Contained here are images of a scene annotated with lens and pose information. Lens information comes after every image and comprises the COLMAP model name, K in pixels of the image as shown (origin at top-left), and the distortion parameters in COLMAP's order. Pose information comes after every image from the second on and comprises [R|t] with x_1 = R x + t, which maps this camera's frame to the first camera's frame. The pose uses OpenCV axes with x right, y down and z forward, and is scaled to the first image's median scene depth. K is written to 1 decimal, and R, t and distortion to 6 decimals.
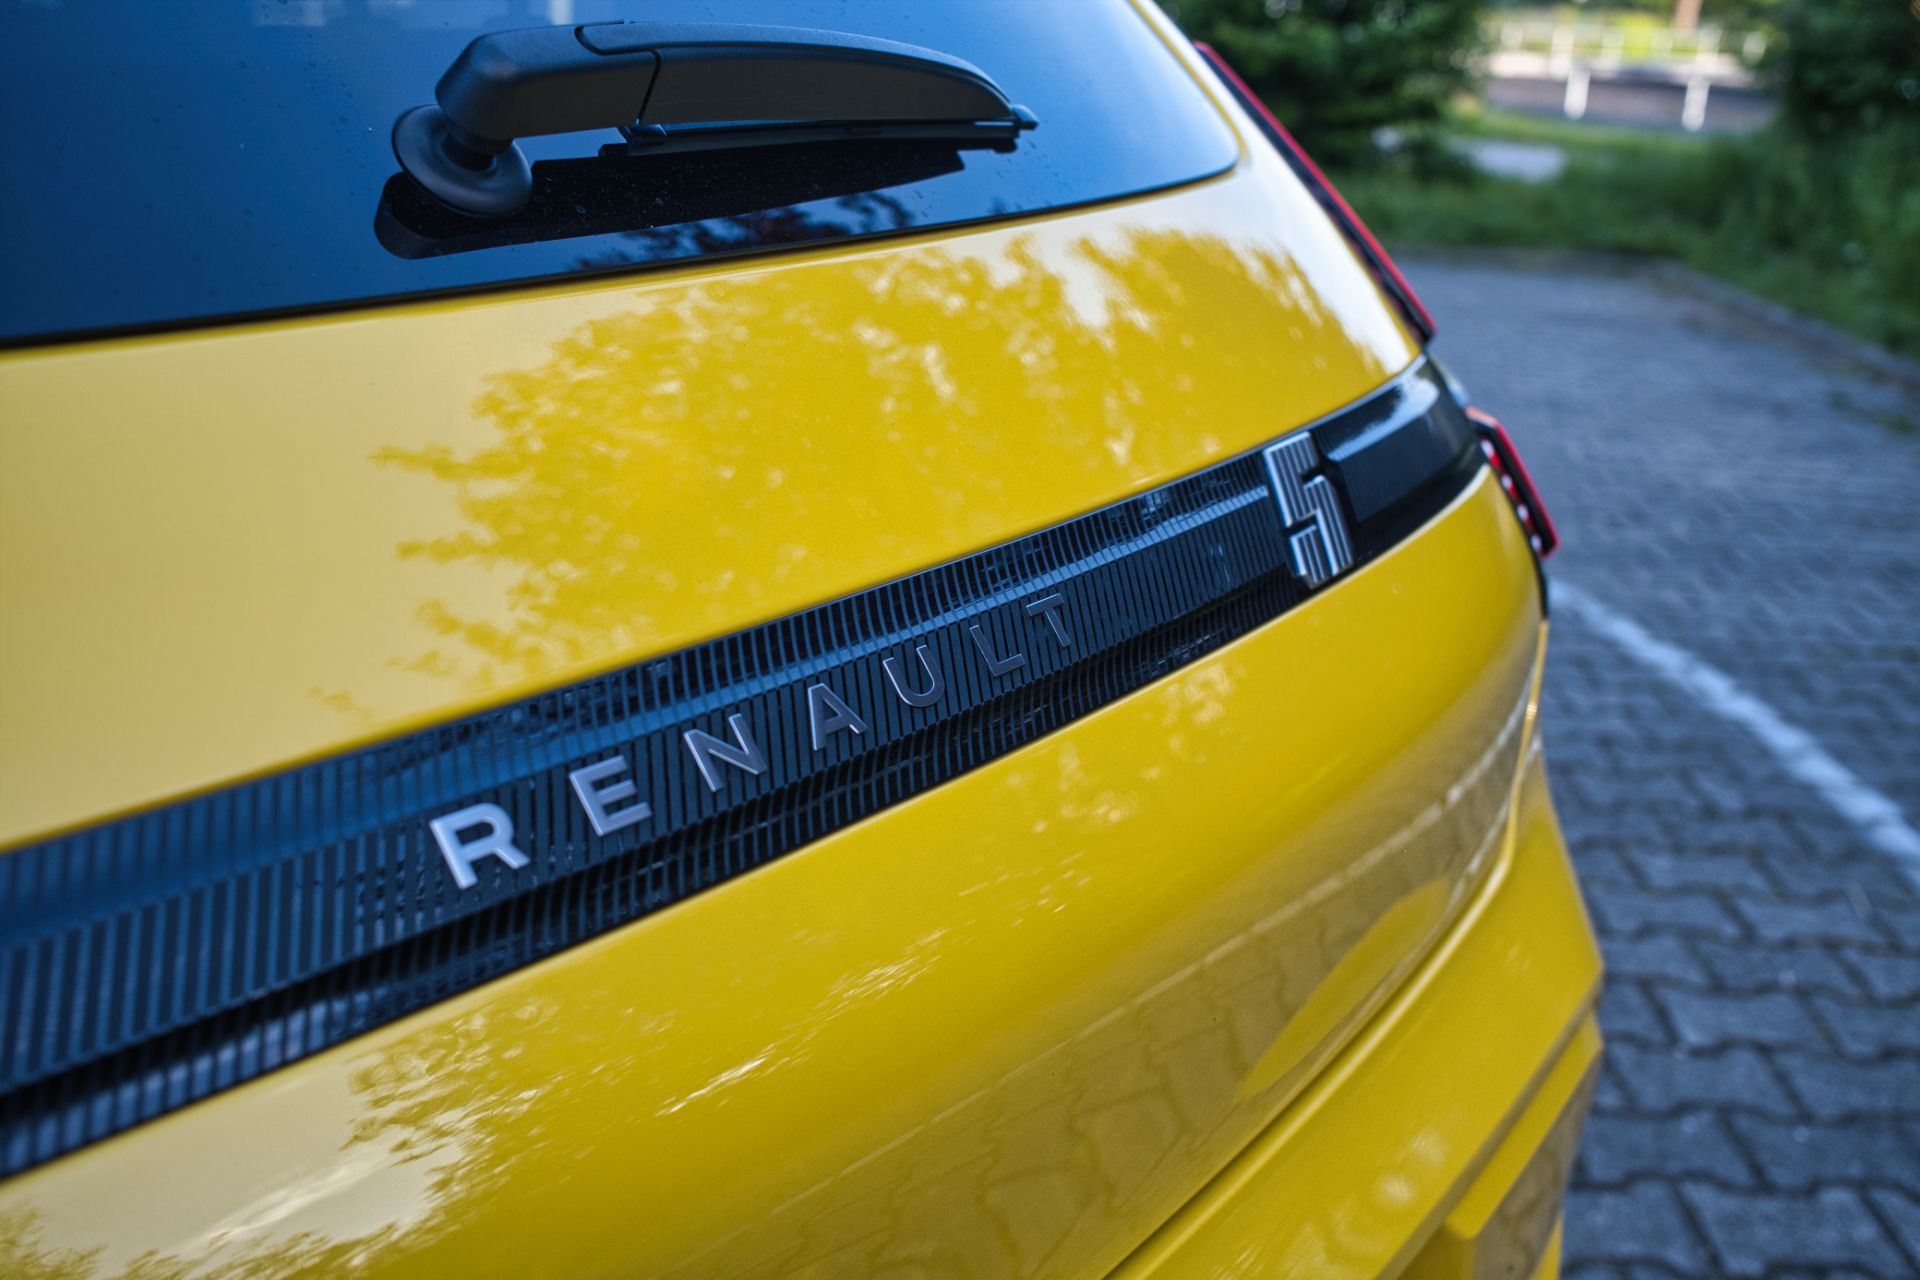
lens RADIAL K [[1968.0, 0, 954.2], [0, 1968.0, 632.1], [0, 0, 1]] dist [-0.055146, 0.170384]
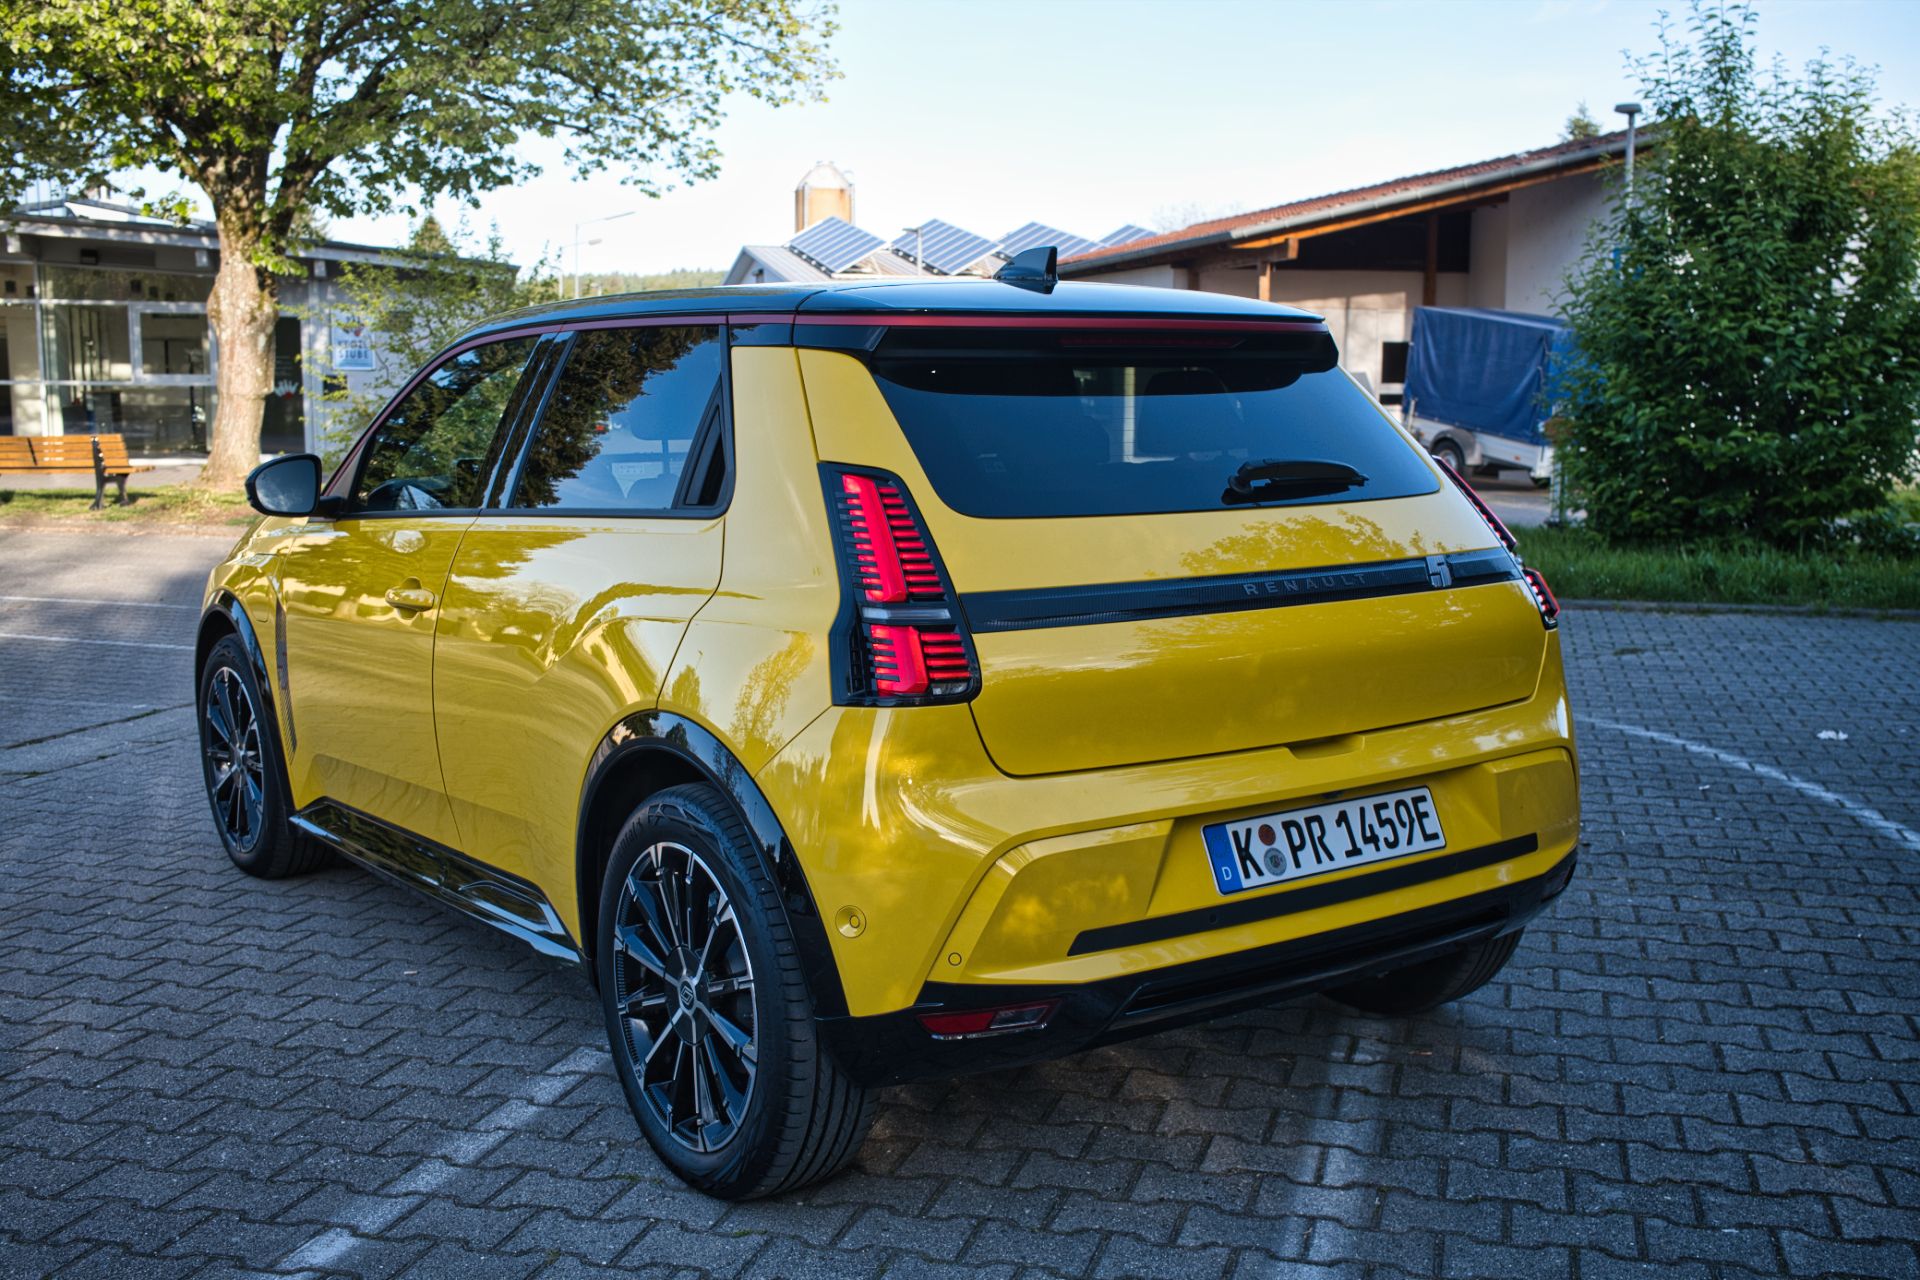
lens RADIAL K [[1968.0, 0, 954.2], [0, 1968.0, 632.1], [0, 0, 1]] dist [-0.055146, 0.170384]
pose [[0.964397, -0.009152, -0.264302, 0.220956], [-0.044910, 0.979218, -0.197777, 0.683519], [0.260619, 0.202605, 0.943943, -2.287495]]
